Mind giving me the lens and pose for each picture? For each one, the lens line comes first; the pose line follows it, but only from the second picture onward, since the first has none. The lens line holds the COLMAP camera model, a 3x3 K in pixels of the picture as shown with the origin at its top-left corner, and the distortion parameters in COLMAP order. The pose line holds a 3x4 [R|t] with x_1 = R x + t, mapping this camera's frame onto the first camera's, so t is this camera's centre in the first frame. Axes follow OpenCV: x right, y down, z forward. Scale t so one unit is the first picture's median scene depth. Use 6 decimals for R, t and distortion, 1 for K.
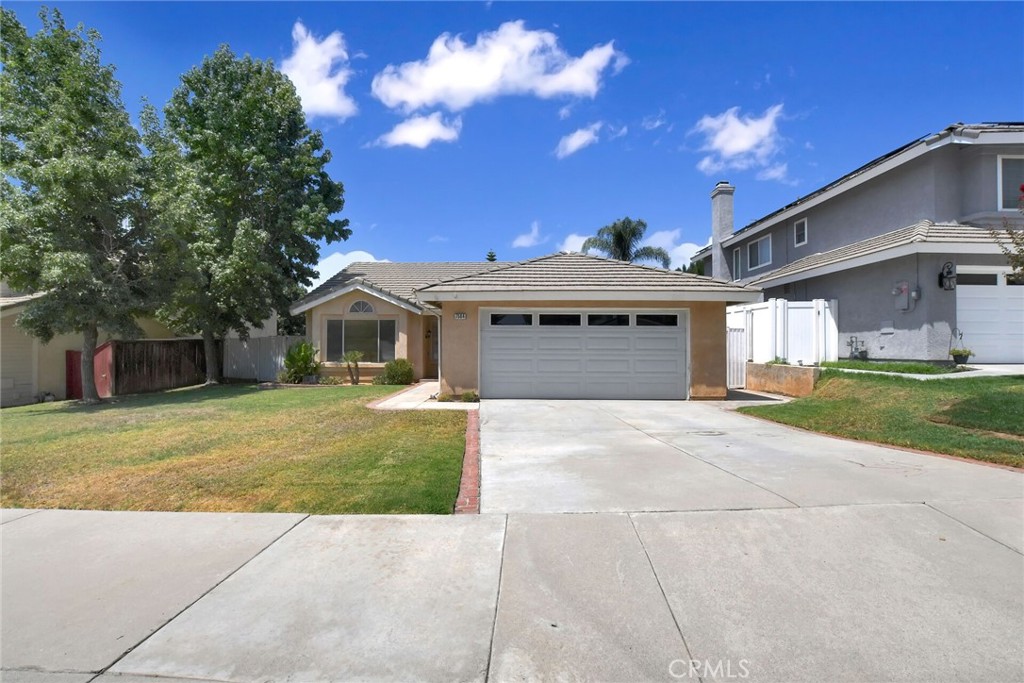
lens RADIAL K [[451.5, 0, 482.0], [0, 451.5, 341.7], [0, 0, 1]] dist [-0.032439, 0.000345]
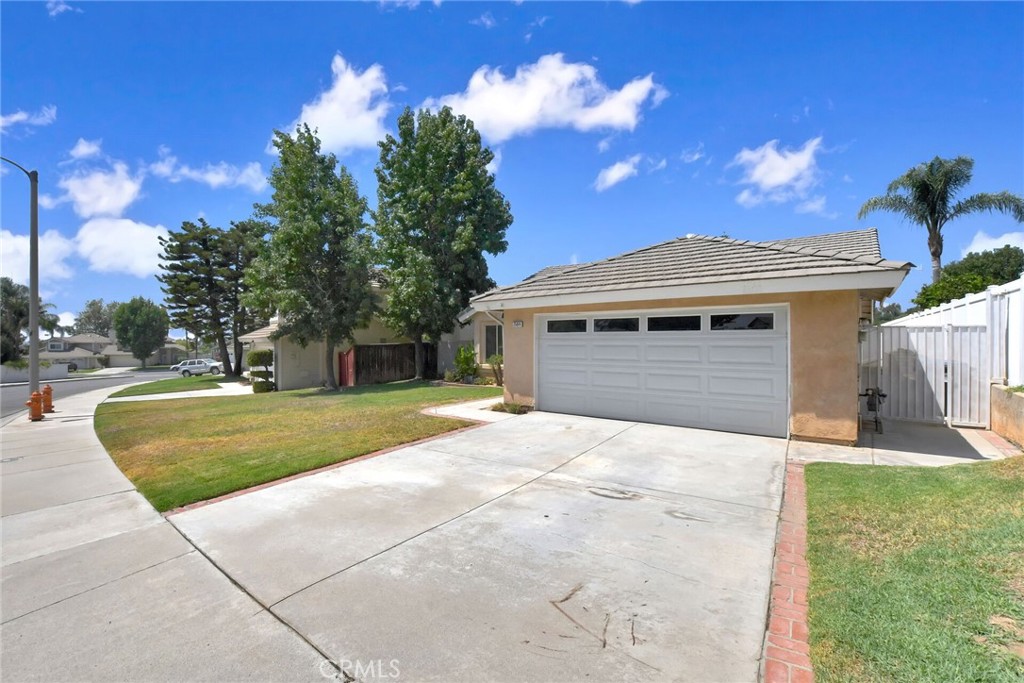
lens RADIAL K [[441.0, 0, 498.0], [0, 441.0, 345.1], [0, 0, 1]] dist [-0.028348, 0.000041]
pose [[0.807314, -0.002091, -0.590118, 0.473254], [0.014203, 0.999773, 0.015888, -0.026702], [0.589951, -0.021208, 0.807160, 0.205738]]
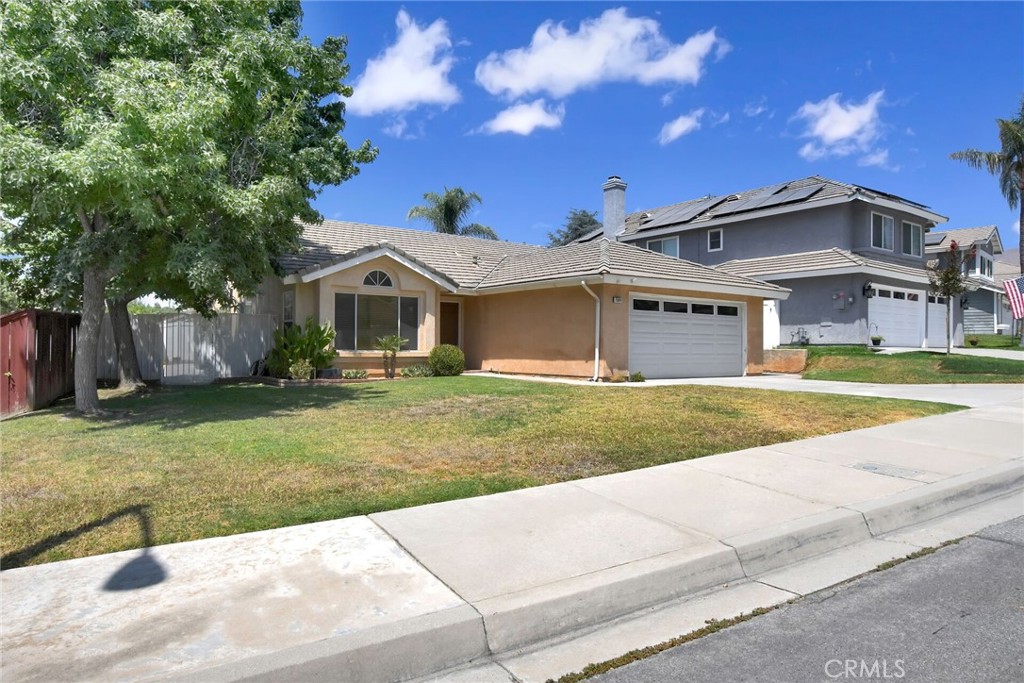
lens RADIAL K [[673.8, 0, 475.3], [0, 673.8, 340.8], [0, 0, 1]] dist [-0.002348, -0.000644]
pose [[0.781208, 0.009582, 0.624197, -1.245285], [-0.010052, 0.999946, -0.002770, 0.043761], [-0.624189, -0.004111, 0.781262, 0.004976]]
